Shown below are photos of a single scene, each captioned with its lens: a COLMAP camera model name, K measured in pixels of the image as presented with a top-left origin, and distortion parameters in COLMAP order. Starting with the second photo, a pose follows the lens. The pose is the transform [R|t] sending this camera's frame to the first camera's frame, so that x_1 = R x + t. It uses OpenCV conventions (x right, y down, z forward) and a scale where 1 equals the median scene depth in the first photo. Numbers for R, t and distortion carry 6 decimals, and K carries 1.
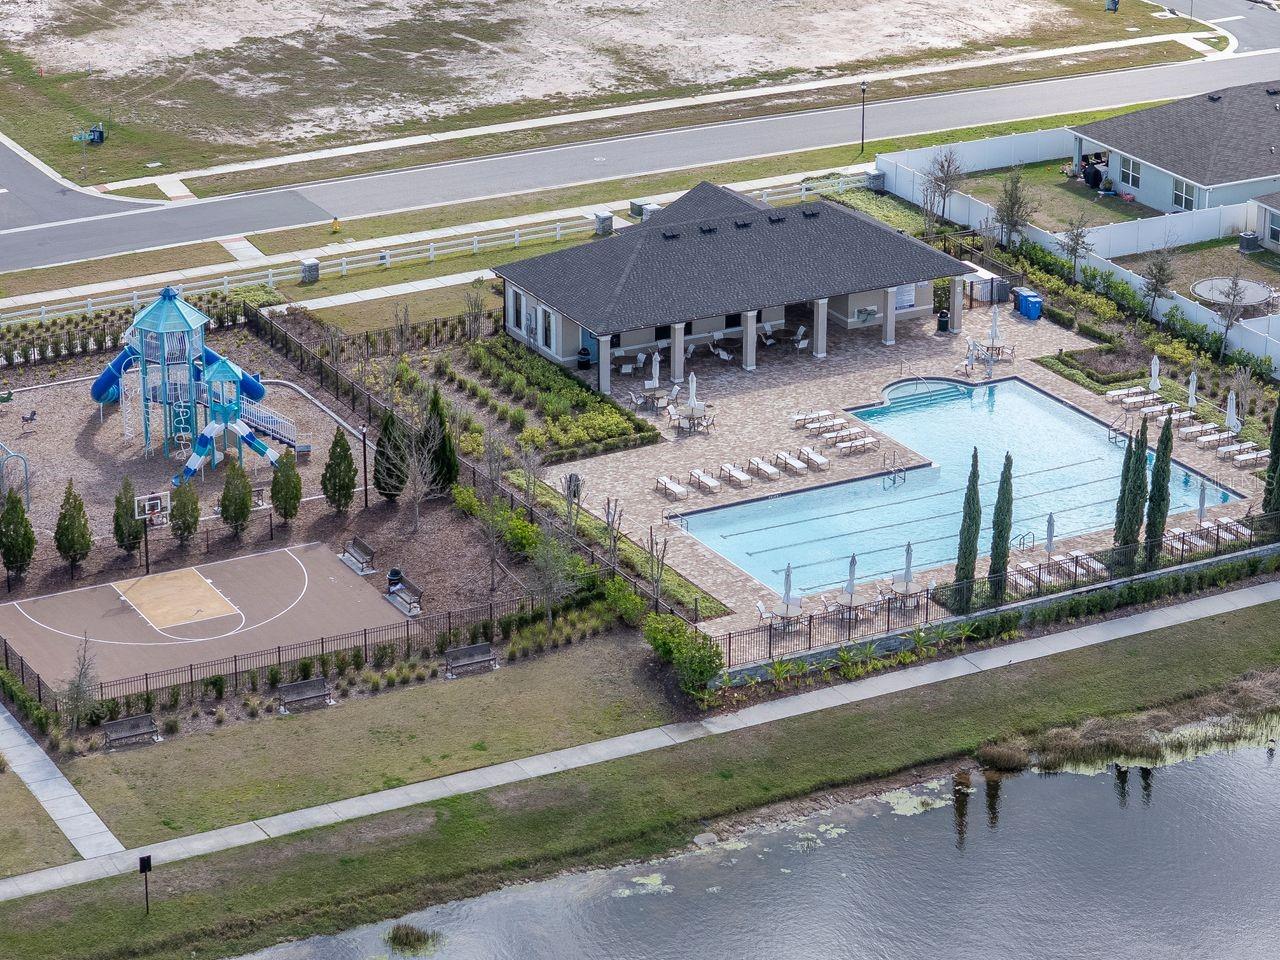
lens RADIAL K [[3417.9, 0, 640.0], [0, 3417.9, 480.0], [0, 0, 1]] dist [-0.123831, -0.912017]
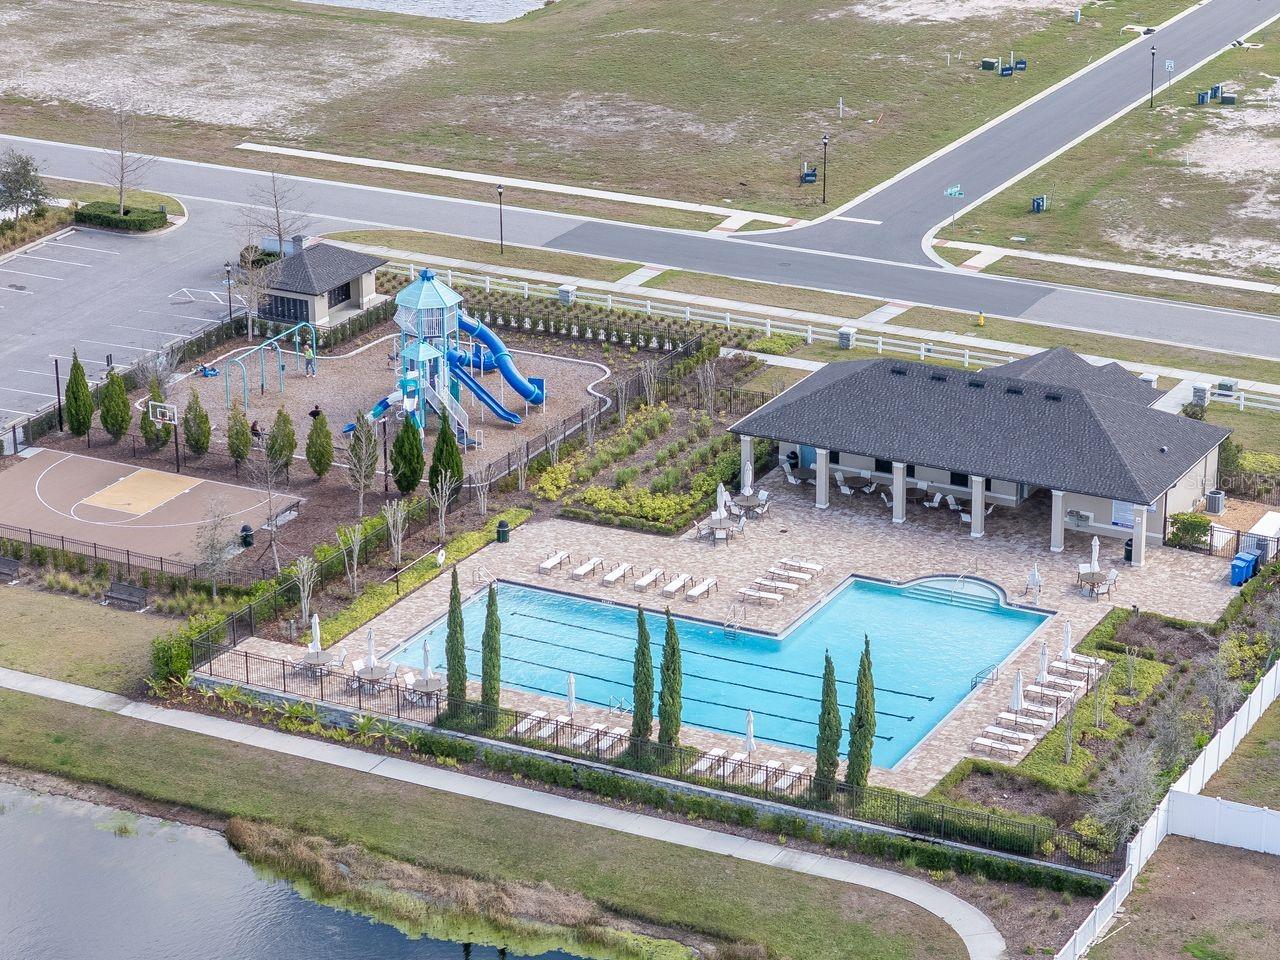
lens RADIAL K [[3318.2, 0, 853.7], [0, 3318.2, 481.9], [0, 0, 1]] dist [-0.219451, 0.936633]
pose [[0.593166, 0.284483, -0.753143, 0.764052], [-0.307767, 0.944560, 0.114394, -0.153807], [0.743932, 0.163938, 0.647835, 0.400576]]
